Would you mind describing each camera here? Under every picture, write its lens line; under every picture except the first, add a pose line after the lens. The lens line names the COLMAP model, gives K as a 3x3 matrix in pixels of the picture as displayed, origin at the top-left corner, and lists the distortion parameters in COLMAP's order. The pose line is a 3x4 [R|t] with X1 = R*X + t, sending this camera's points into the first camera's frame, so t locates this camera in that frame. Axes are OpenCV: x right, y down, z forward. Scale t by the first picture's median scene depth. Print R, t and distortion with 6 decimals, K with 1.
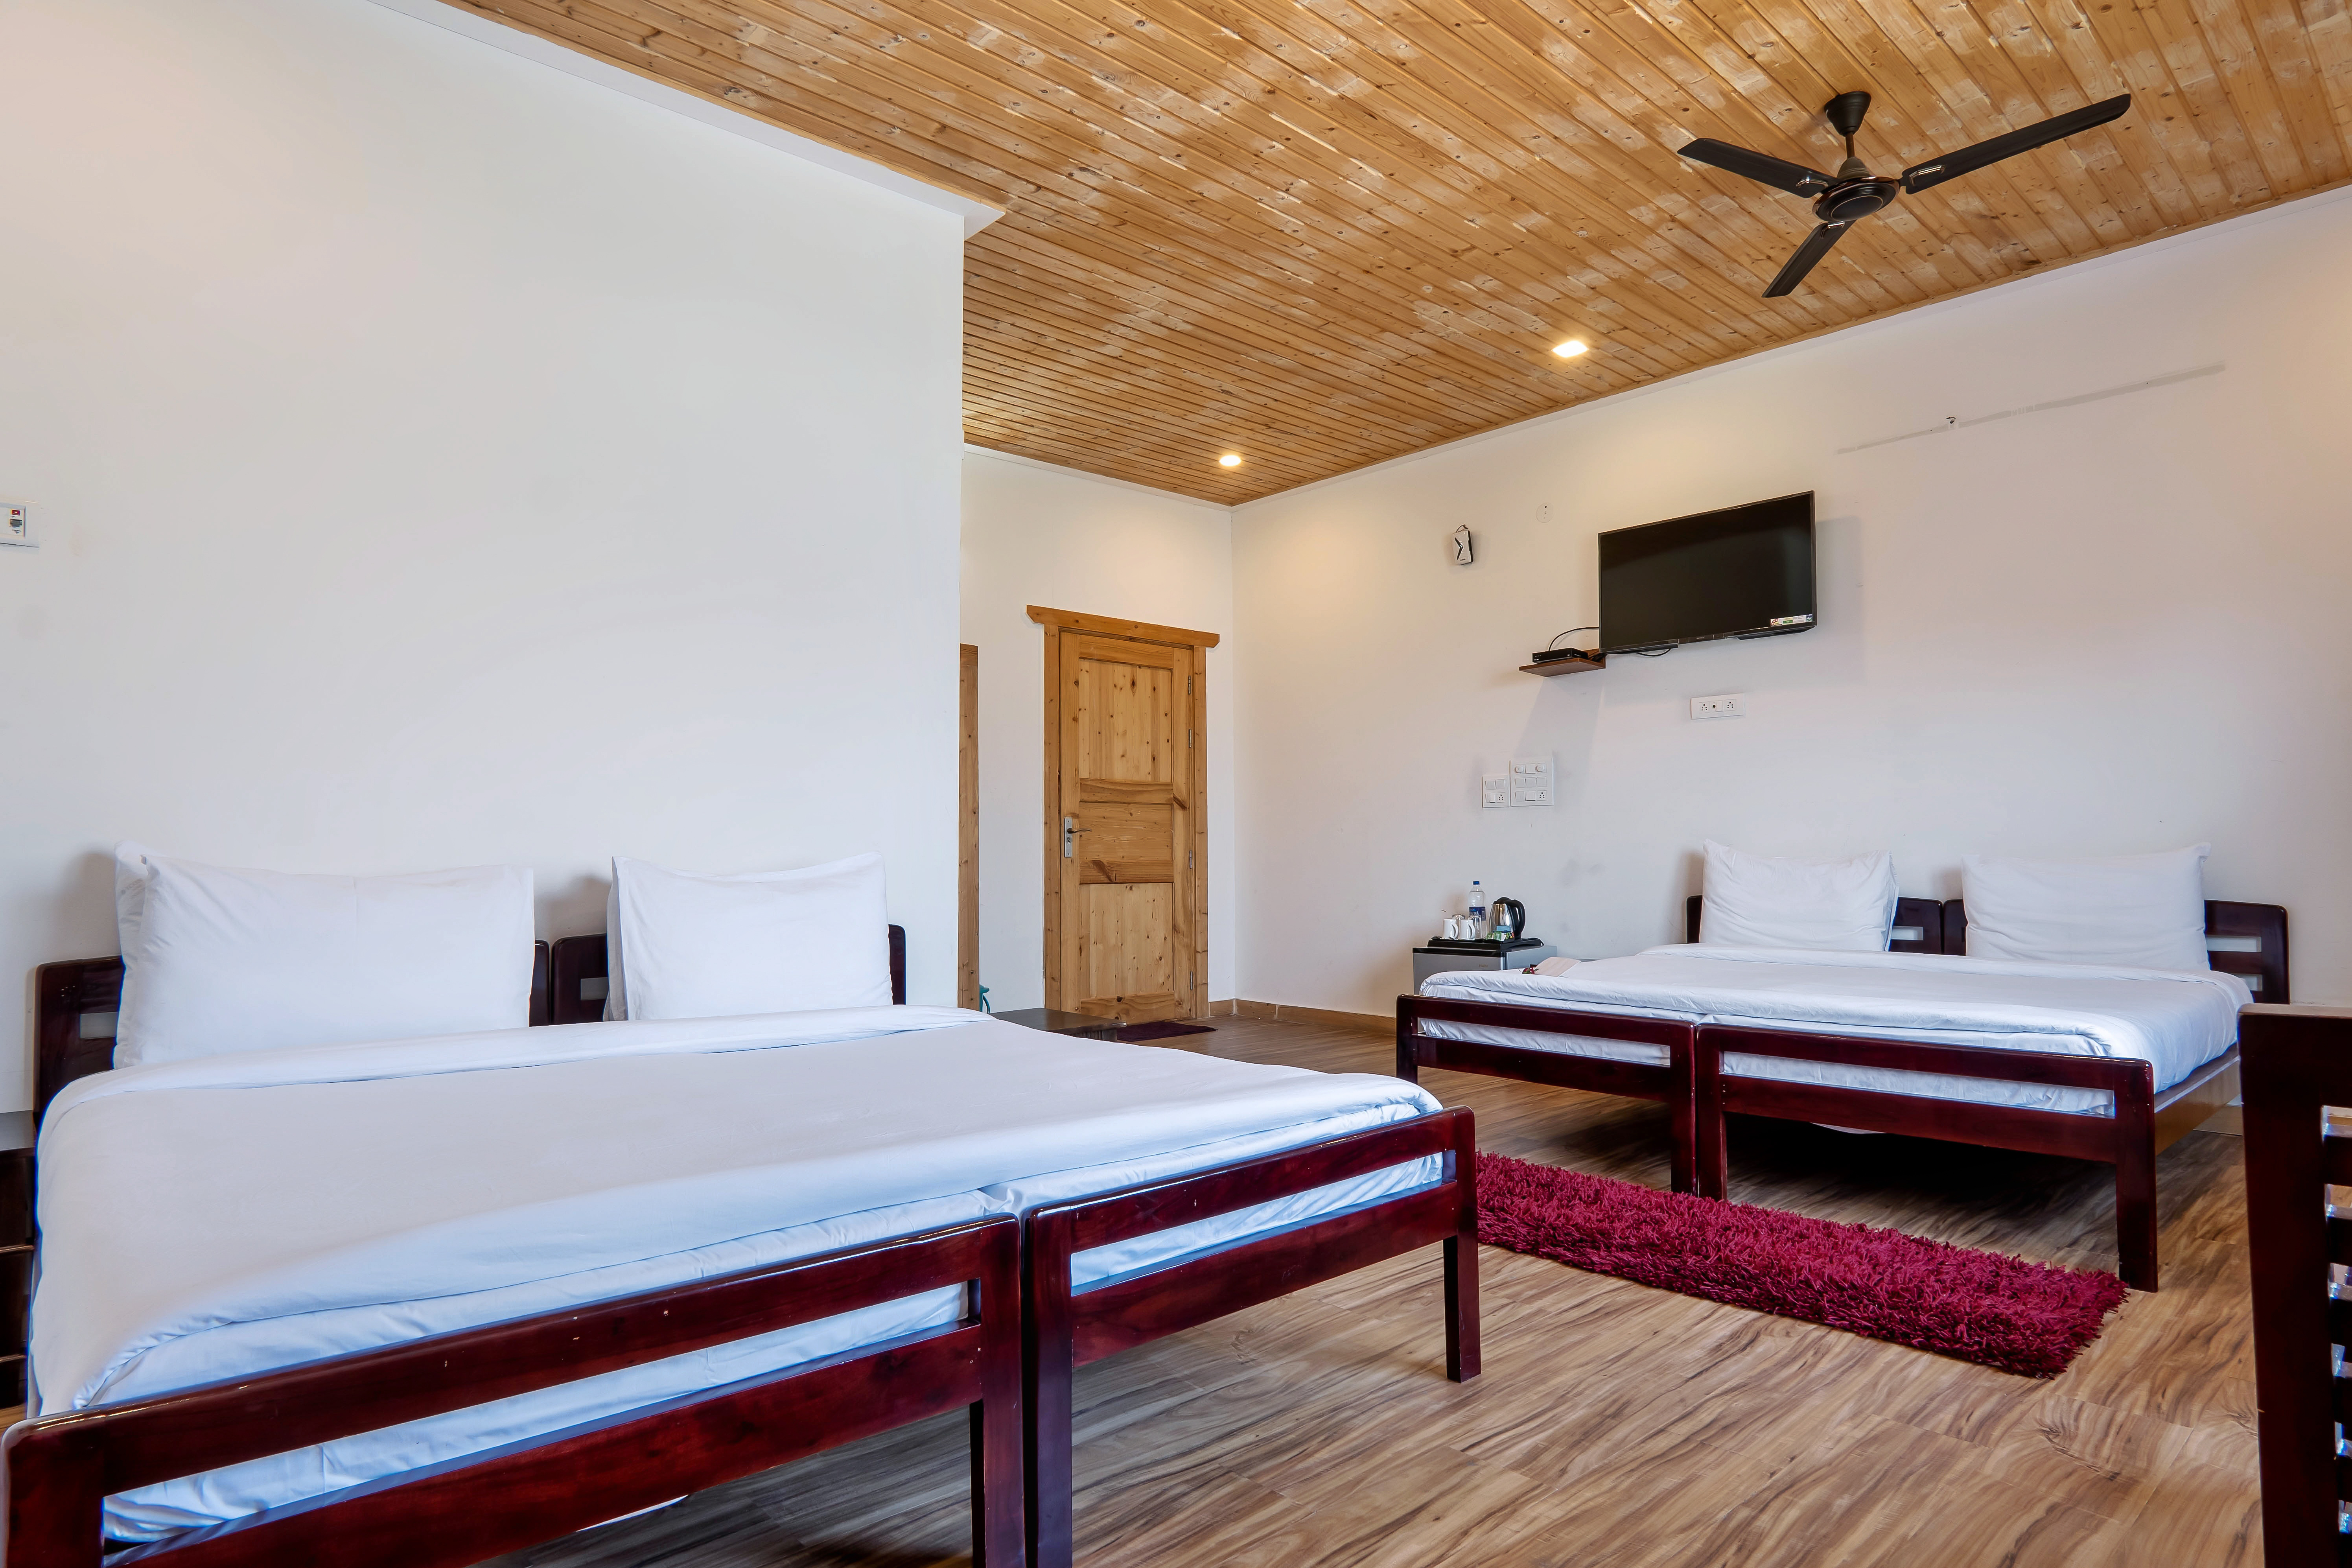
lens RADIAL K [[1315.4, 0, 1176.0], [0, 1315.4, 784.0], [0, 0, 1]] dist [-0.001060, -0.000042]
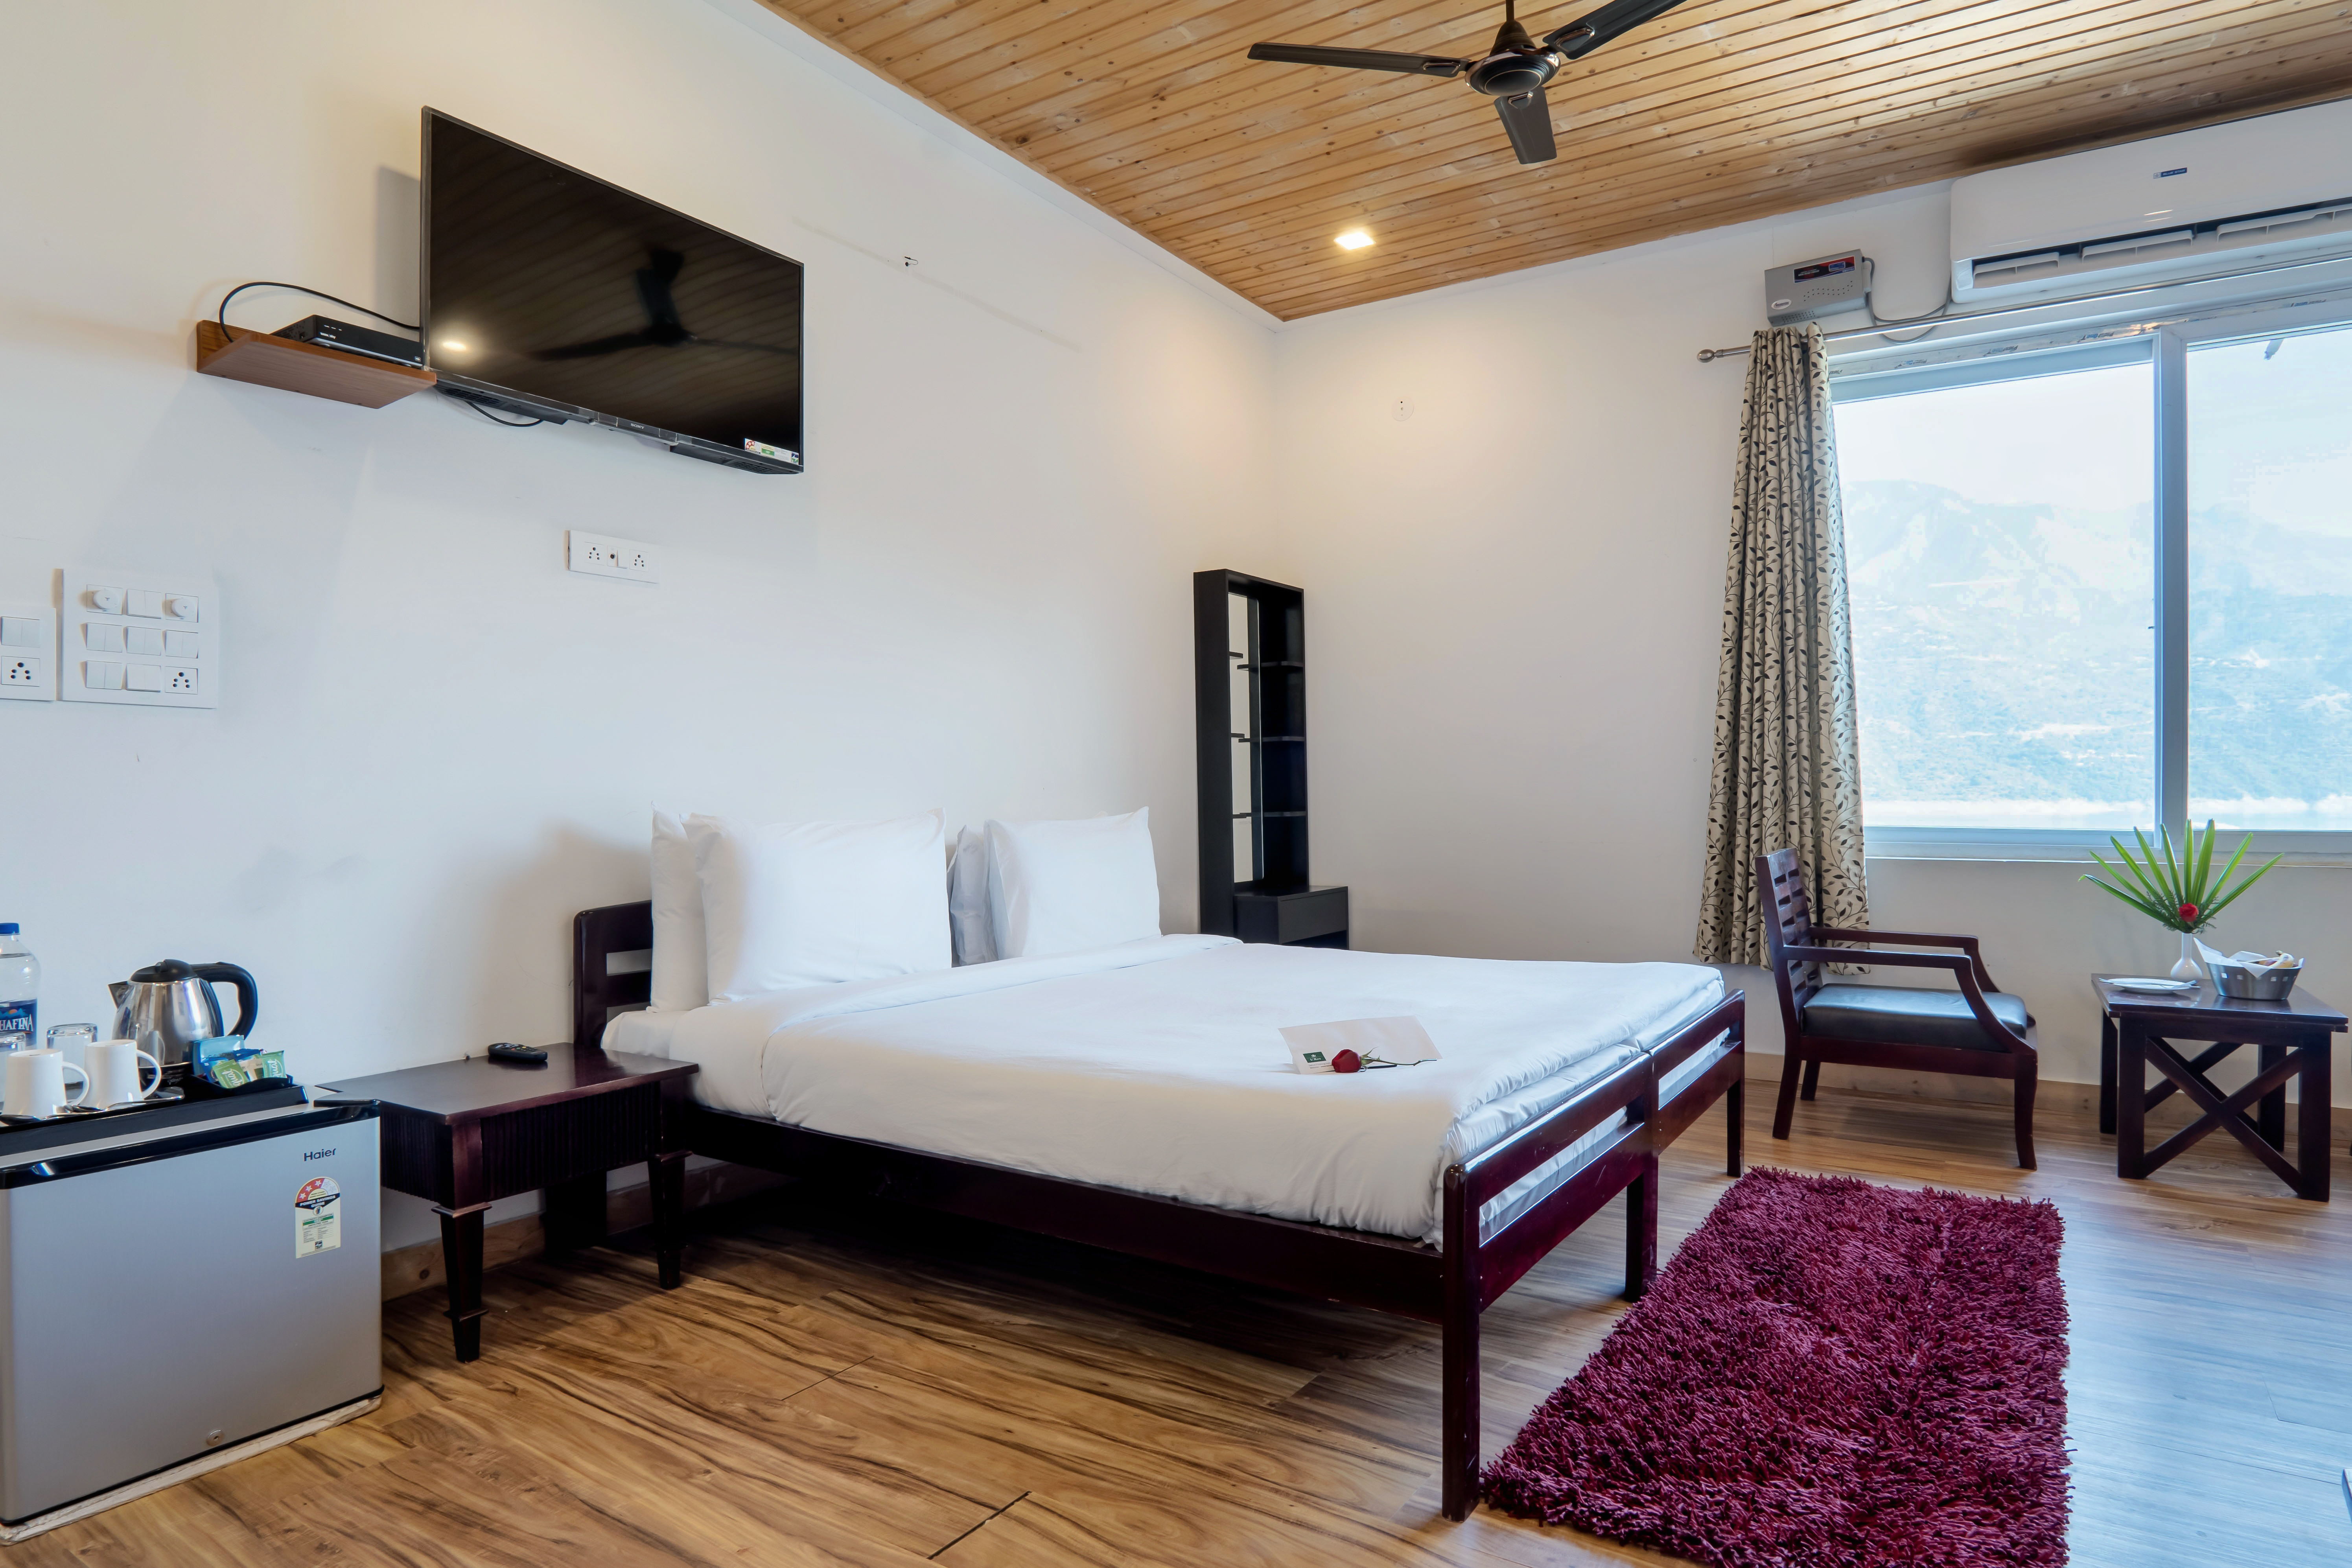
lens RADIAL K [[1315.4, 0, 1176.0], [0, 1315.4, 784.0], [0, 0, 1]] dist [-0.001060, -0.000042]
pose [[-0.251206, 0.008712, 0.967894, -0.183906], [-0.054052, 0.998273, -0.023014, 0.036983], [-0.966423, -0.058098, -0.250301, 0.956008]]
